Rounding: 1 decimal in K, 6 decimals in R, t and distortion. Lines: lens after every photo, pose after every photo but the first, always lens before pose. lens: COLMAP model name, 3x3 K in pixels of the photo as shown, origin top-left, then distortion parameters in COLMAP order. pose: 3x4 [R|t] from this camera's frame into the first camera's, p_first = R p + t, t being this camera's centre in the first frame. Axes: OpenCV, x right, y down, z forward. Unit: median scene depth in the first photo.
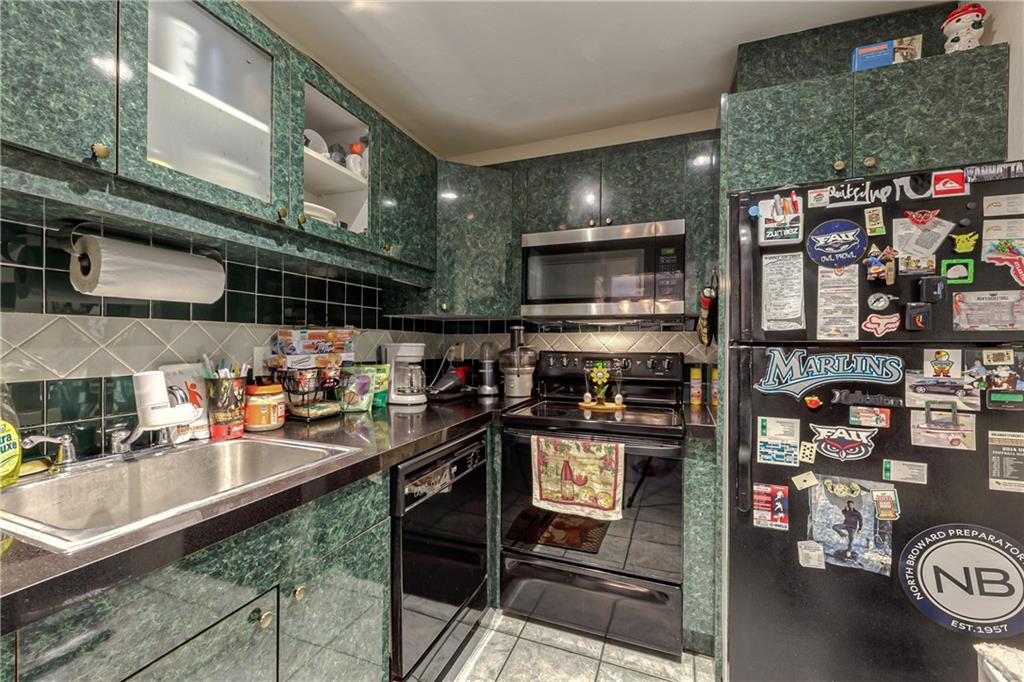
lens RADIAL K [[414.9, 0, 512.8], [0, 414.9, 345.8], [0, 0, 1]] dist [0.000073, -0.000075]
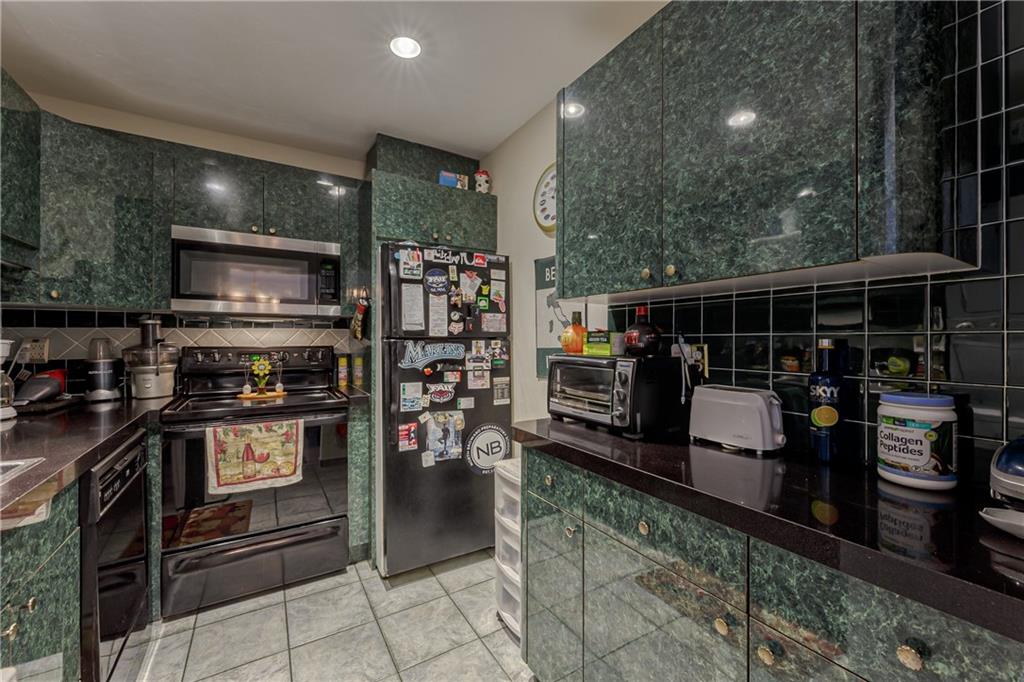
lens RADIAL K [[406.8, 0, 512.0], [0, 406.8, 341.0], [0, 0, 1]] dist [0.002026, 0.000291]
pose [[0.602280, -0.009380, 0.798230, -0.384341], [0.009117, 0.999947, 0.004872, 0.001754], [-0.798233, 0.004343, 0.602334, -0.281112]]
